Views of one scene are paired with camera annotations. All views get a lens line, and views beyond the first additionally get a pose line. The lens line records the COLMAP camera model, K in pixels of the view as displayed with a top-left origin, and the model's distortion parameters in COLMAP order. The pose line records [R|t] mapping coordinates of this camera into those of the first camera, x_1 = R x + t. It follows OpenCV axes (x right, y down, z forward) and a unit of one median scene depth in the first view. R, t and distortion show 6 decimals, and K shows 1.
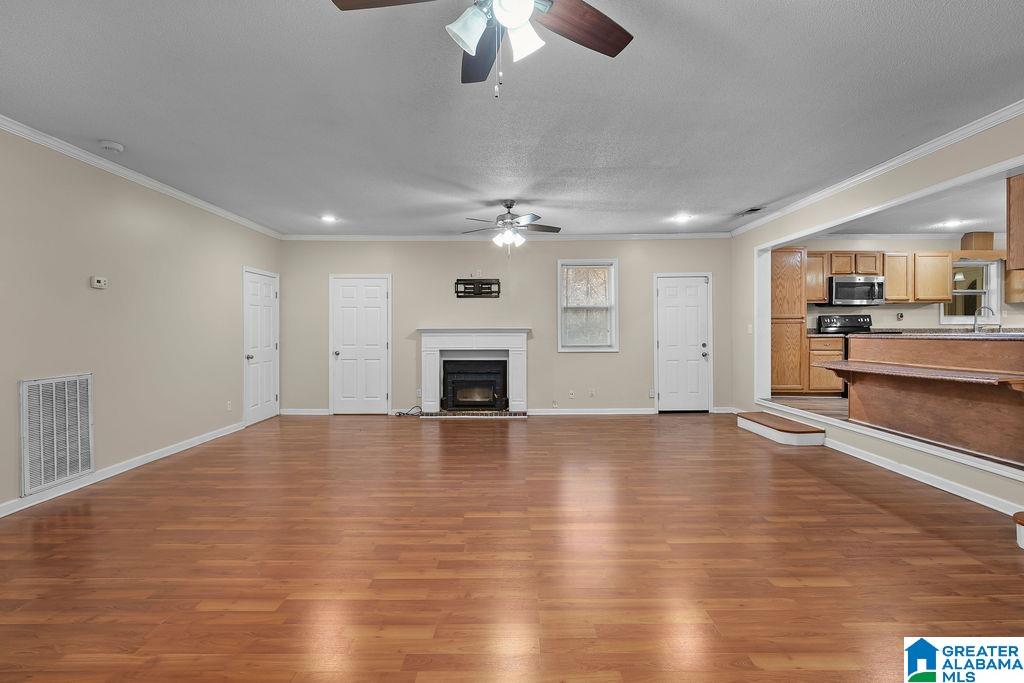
lens RADIAL K [[474.4, 0, 509.7], [0, 474.4, 331.6], [0, 0, 1]] dist [0.000390, -0.000177]
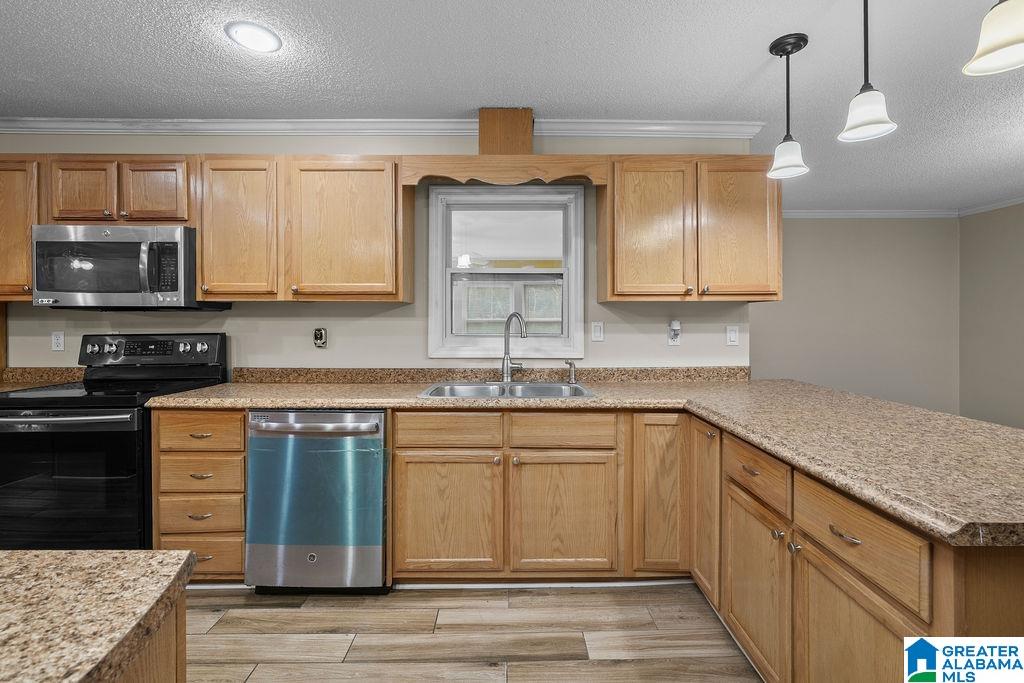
lens RADIAL K [[448.1, 0, 514.8], [0, 448.1, 321.2], [0, 0, 1]] dist [-0.000672, -0.000158]
pose [[0.999972, 0.003243, 0.006679, 1.005692], [-0.003257, 0.999993, 0.002043, -0.046942], [-0.006672, -0.002064, 0.999976, 0.658488]]
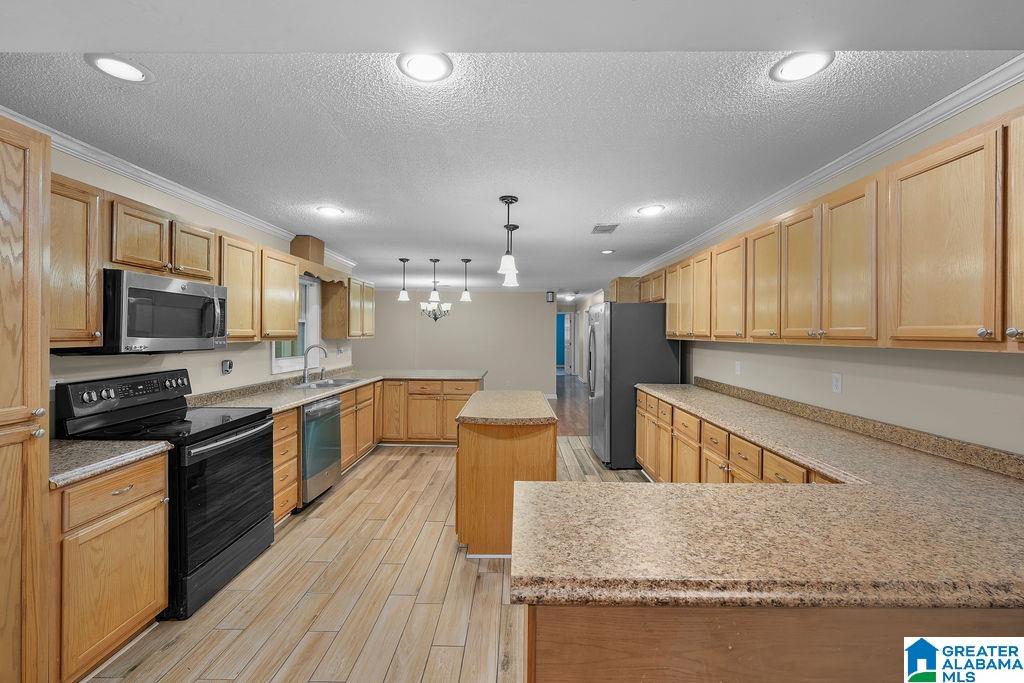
lens RADIAL K [[427.1, 0, 512.0], [0, 427.1, 333.2], [0, 0, 1]] dist [-0.000565, -0.000038]
pose [[0.018003, 0.004198, 0.999829, 0.374596], [0.001342, 0.999990, -0.004223, -0.067611], [-0.999837, 0.001418, 0.017997, 0.702185]]
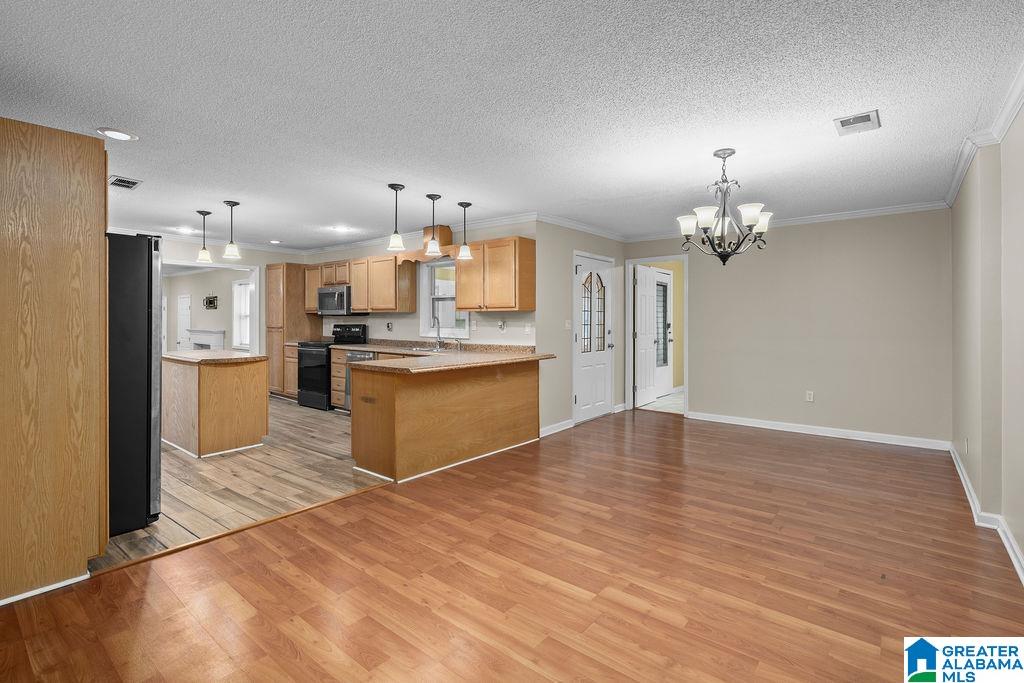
lens RADIAL K [[483.3, 0, 514.4], [0, 483.3, 318.1], [0, 0, 1]] dist [-0.001084, -0.000248]
pose [[0.776068, 0.004741, -0.630632, 1.644293], [-0.007594, 0.999969, -0.001827, -0.049808], [0.630604, 0.006207, 0.776080, 0.441469]]
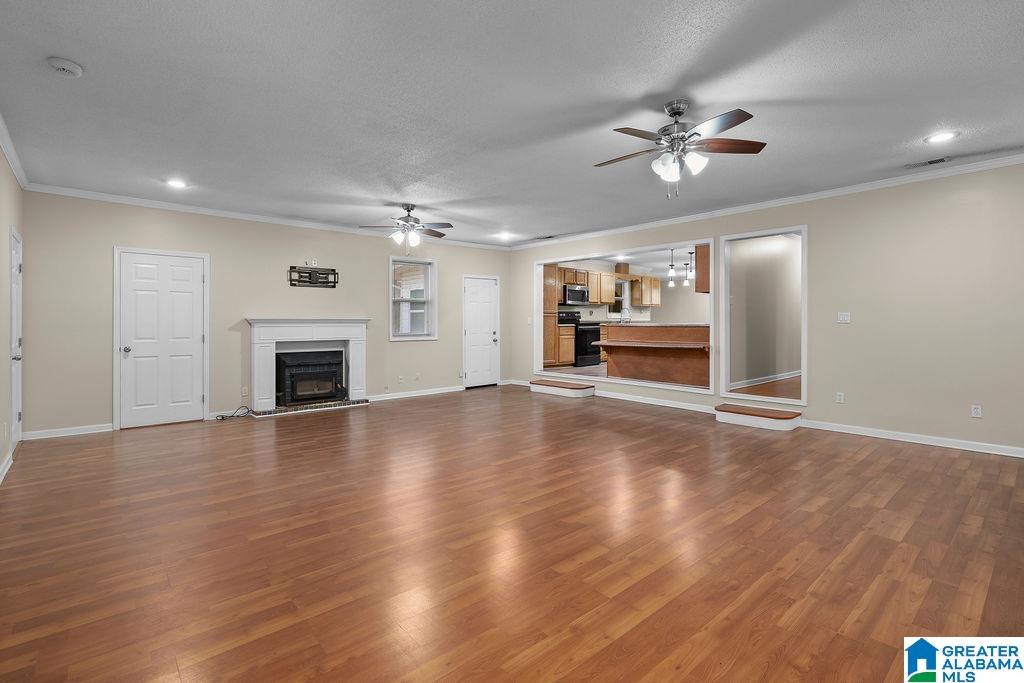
lens RADIAL K [[483.3, 0, 514.4], [0, 483.3, 318.1], [0, 0, 1]] dist [-0.001084, -0.000248]
pose [[0.745873, 0.007770, 0.666043, -0.427967], [-0.001328, 0.999947, -0.010178, 0.001577], [-0.666087, 0.006707, 0.745844, -0.009013]]
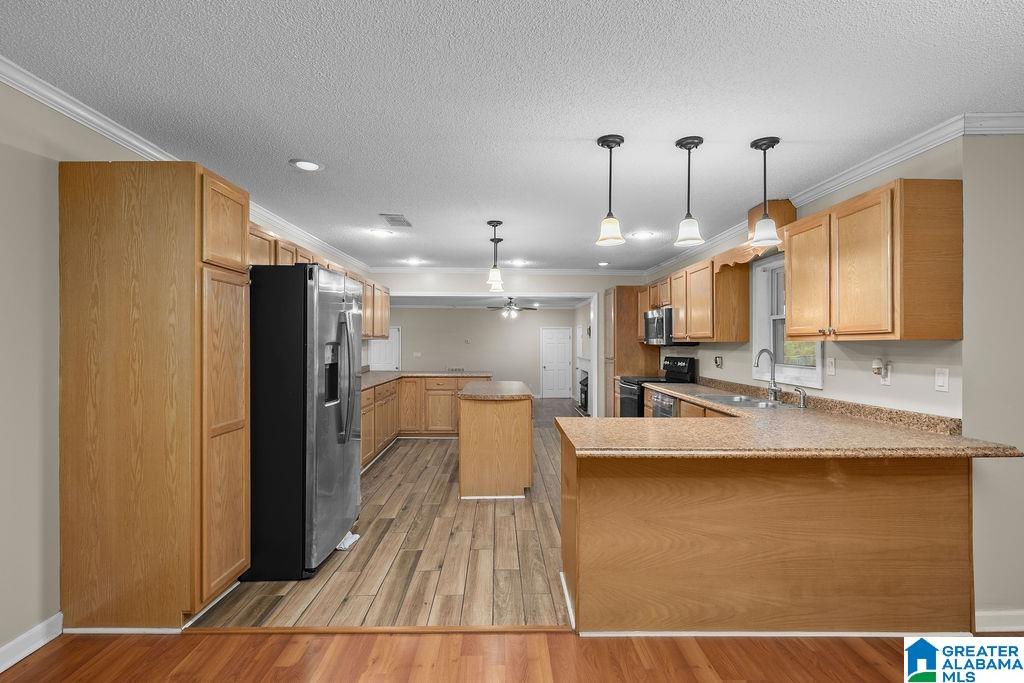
lens RADIAL K [[482.1, 0, 512.0], [0, 482.1, 341.5], [0, 0, 1]] dist [-0.002348, -0.000891]
pose [[0.023415, 0.000085, -0.999726, 1.522113], [-0.008313, 0.999965, -0.000110, -0.058933], [0.999691, 0.008313, 0.023415, 0.721613]]
